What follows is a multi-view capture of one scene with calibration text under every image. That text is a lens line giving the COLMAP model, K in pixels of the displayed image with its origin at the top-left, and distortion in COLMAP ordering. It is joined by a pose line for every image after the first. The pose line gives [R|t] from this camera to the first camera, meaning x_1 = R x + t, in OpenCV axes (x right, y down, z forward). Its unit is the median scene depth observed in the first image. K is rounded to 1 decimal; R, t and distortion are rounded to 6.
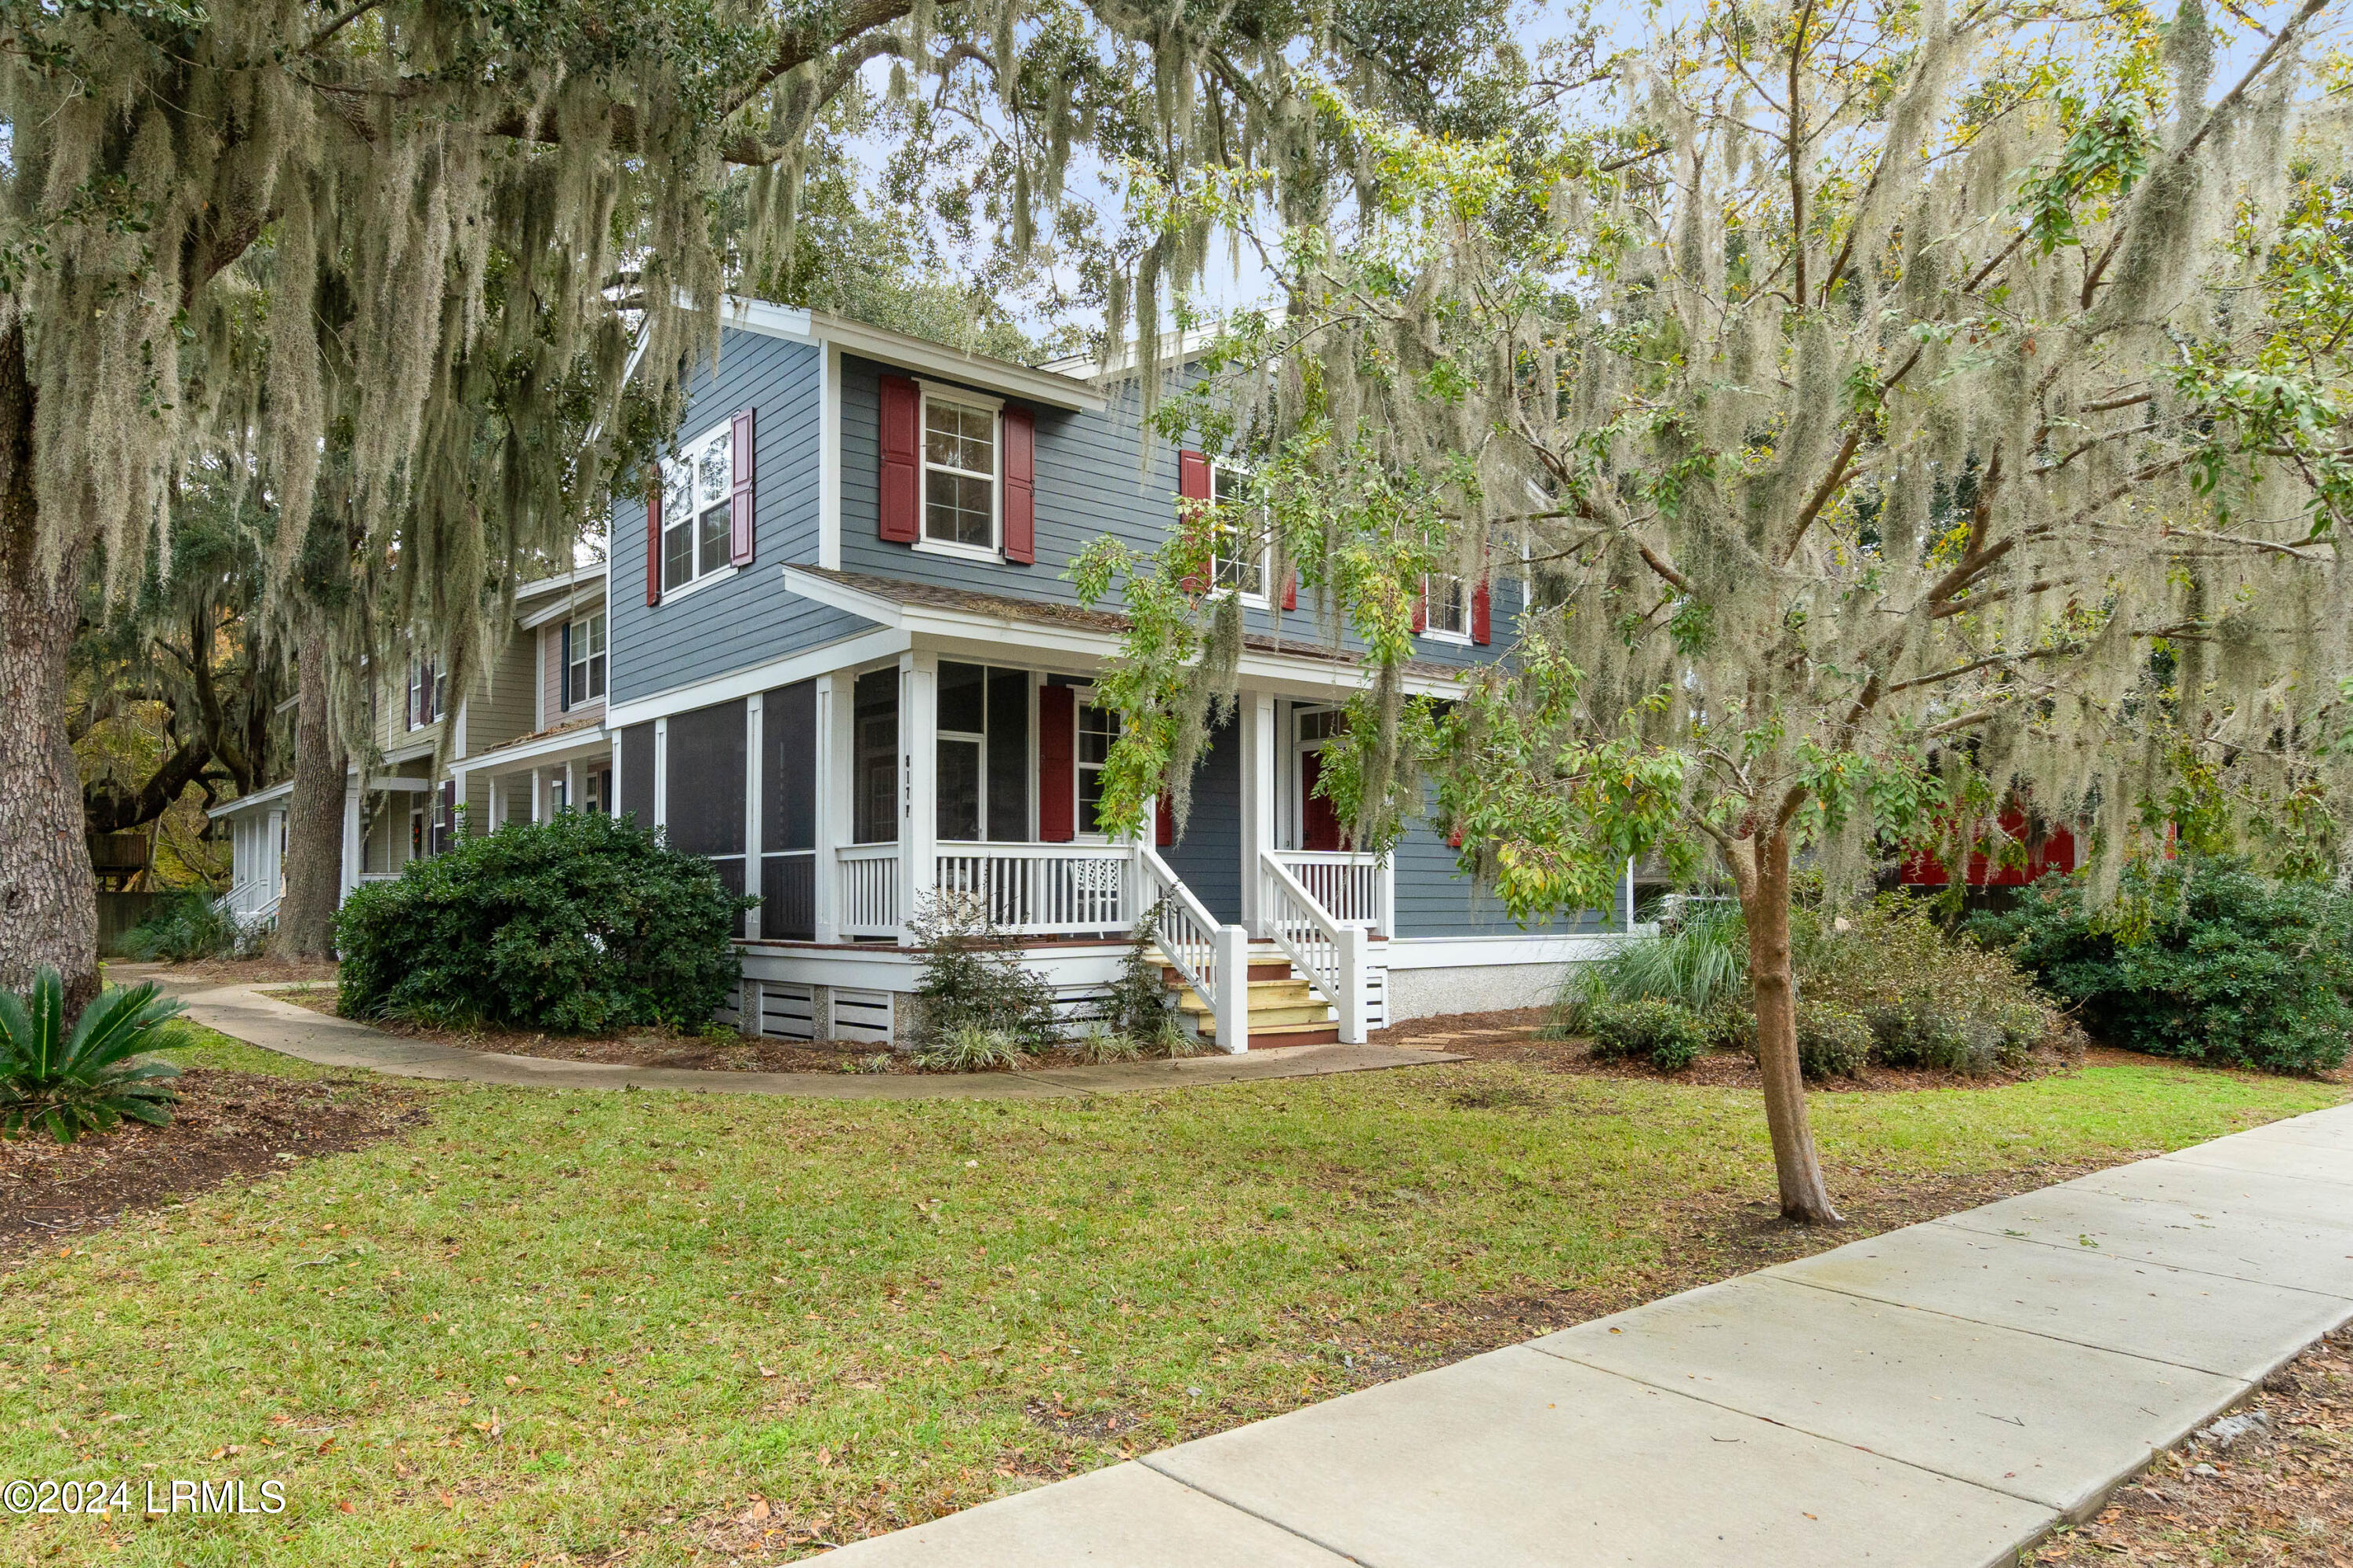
lens RADIAL K [[1436.6, 0, 1081.4], [0, 1436.6, 890.0], [0, 0, 1]] dist [-0.014557, -0.000100]
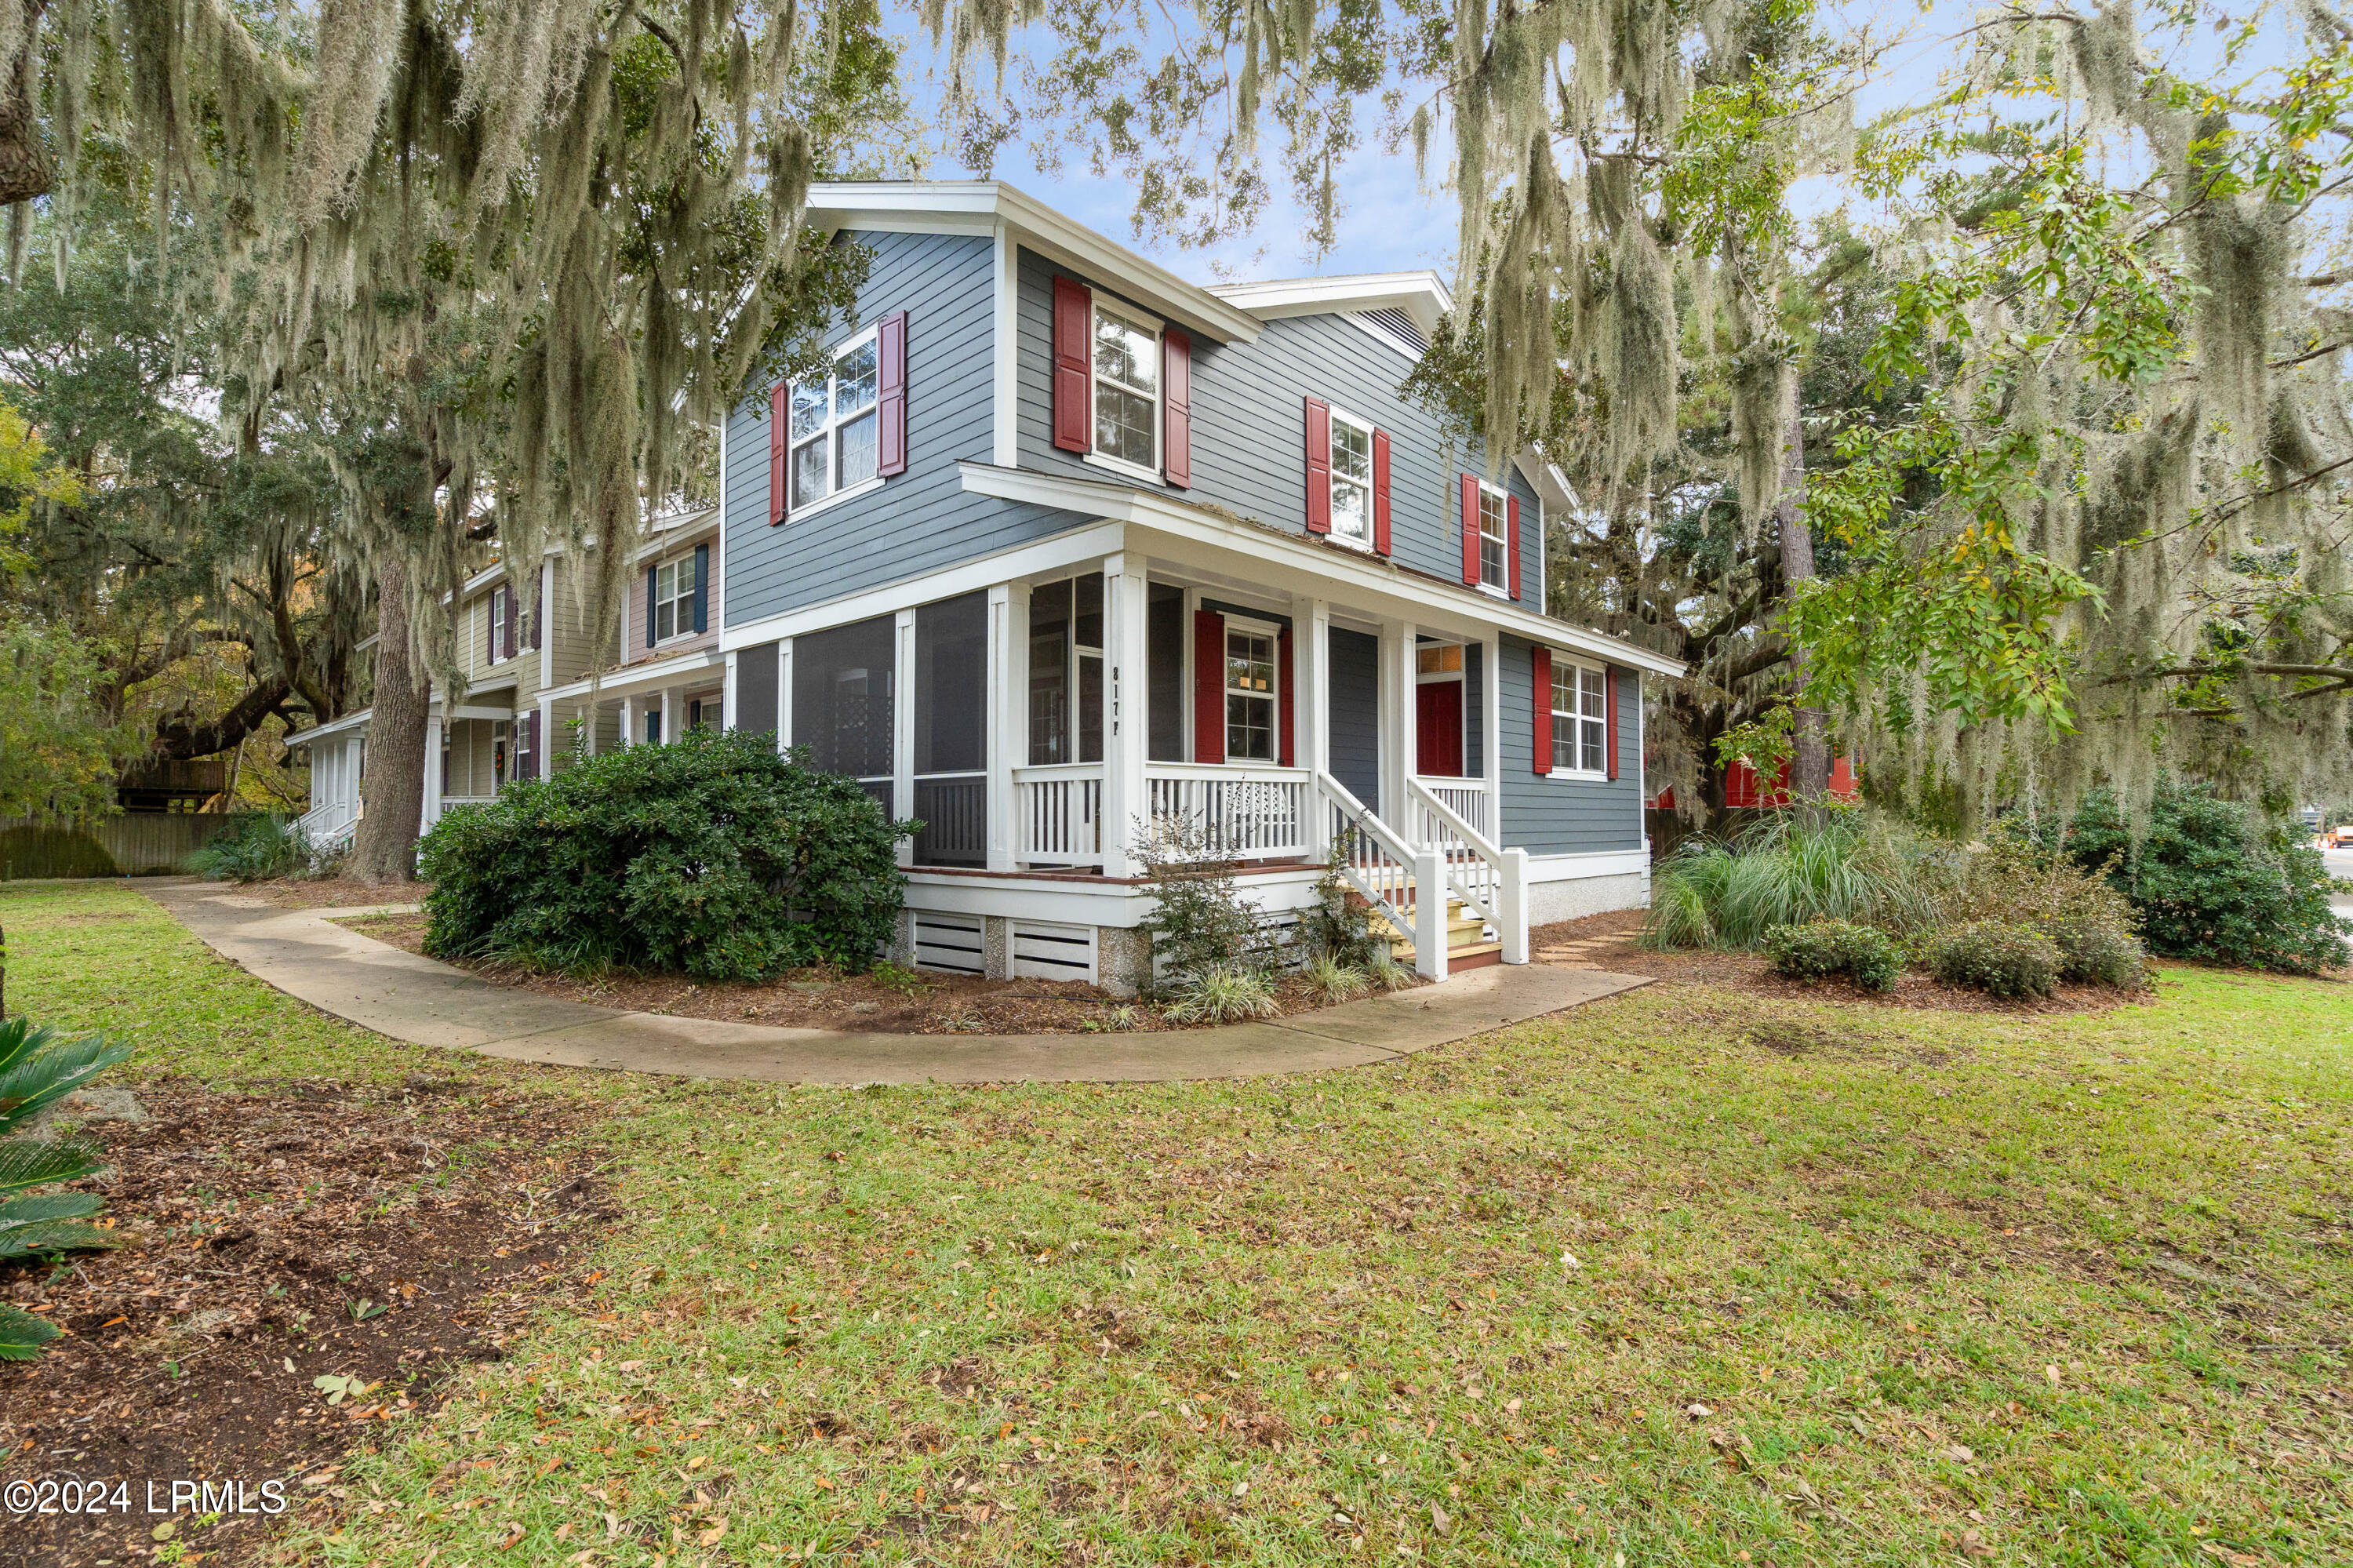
lens RADIAL K [[1059.7, 0, 1189.5], [0, 1059.7, 799.6], [0, 0, 1]] dist [-0.005182, 0.001907]
pose [[0.988163, 0.000863, 0.153404, -0.149813], [0.000581, 0.999956, -0.009369, -0.002771], [-0.153406, 0.009347, 0.988119, 0.275255]]
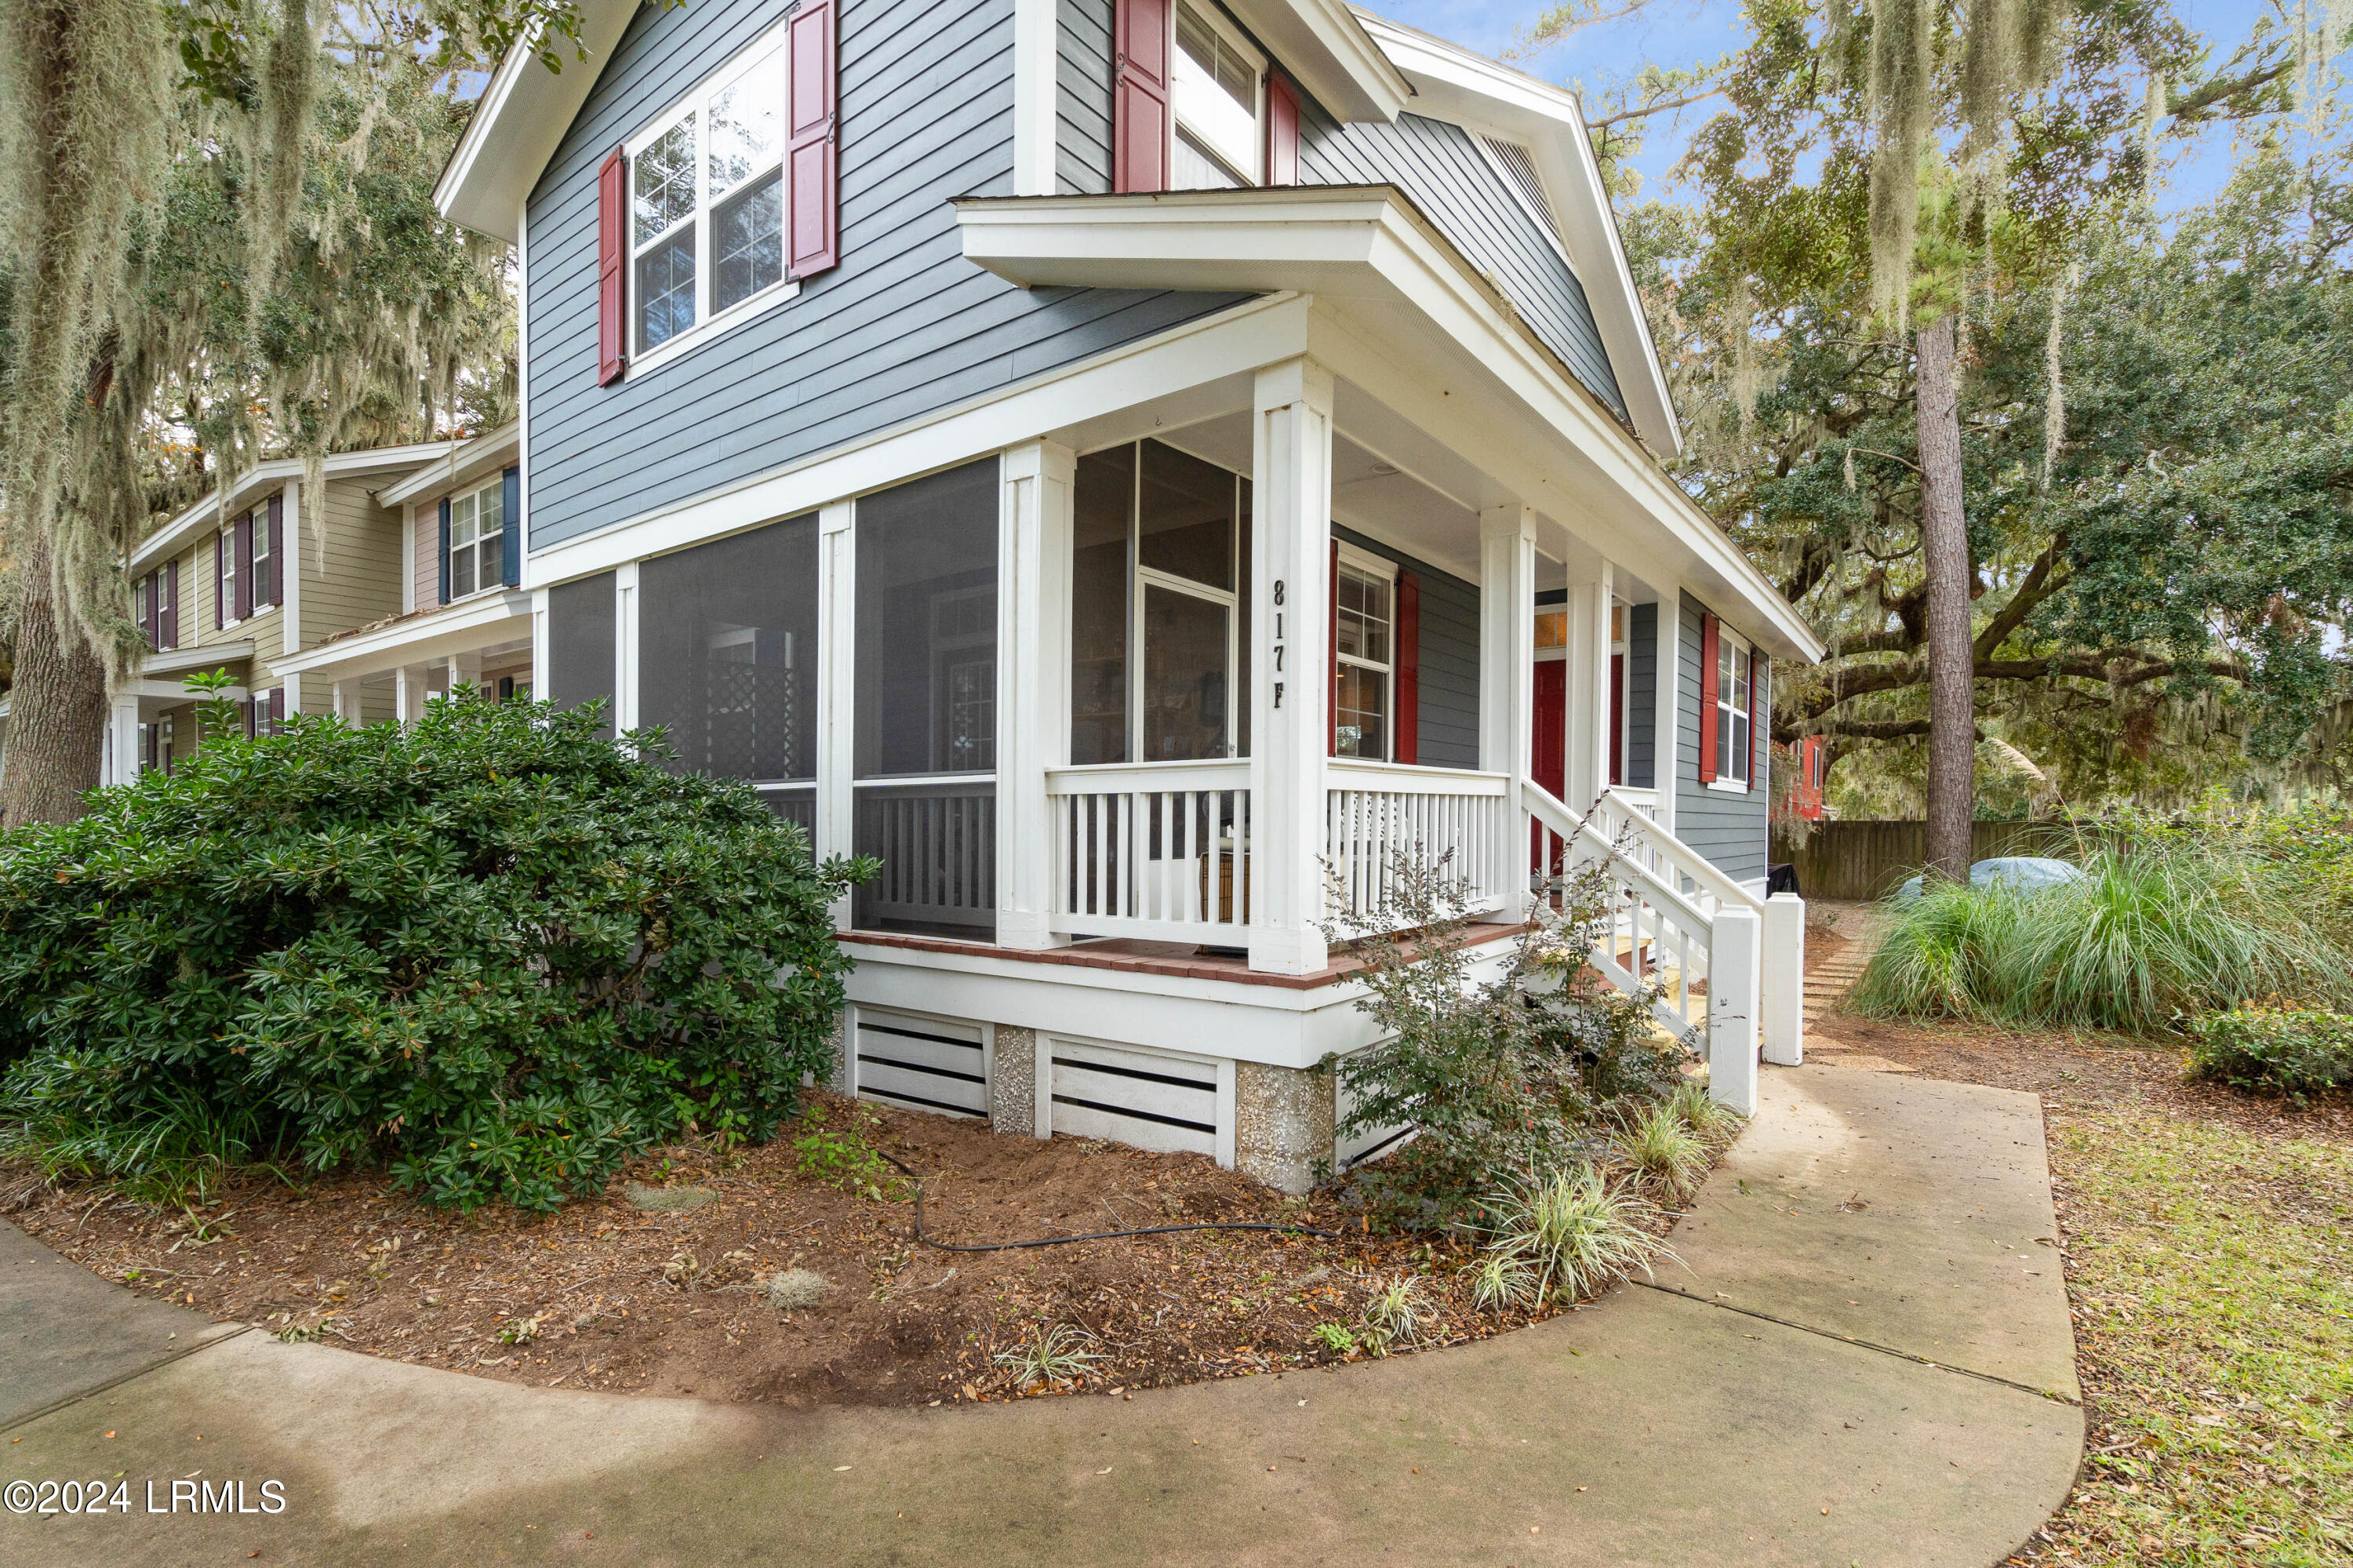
lens RADIAL K [[1059.7, 0, 1227.2], [0, 1059.7, 832.3], [0, 0, 1]] dist [-0.005182, 0.001907]
pose [[0.957401, -0.002561, 0.288750, -0.202097], [-0.001477, 0.999904, 0.013766, -0.010718], [-0.288758, -0.013606, 0.957305, 0.551438]]
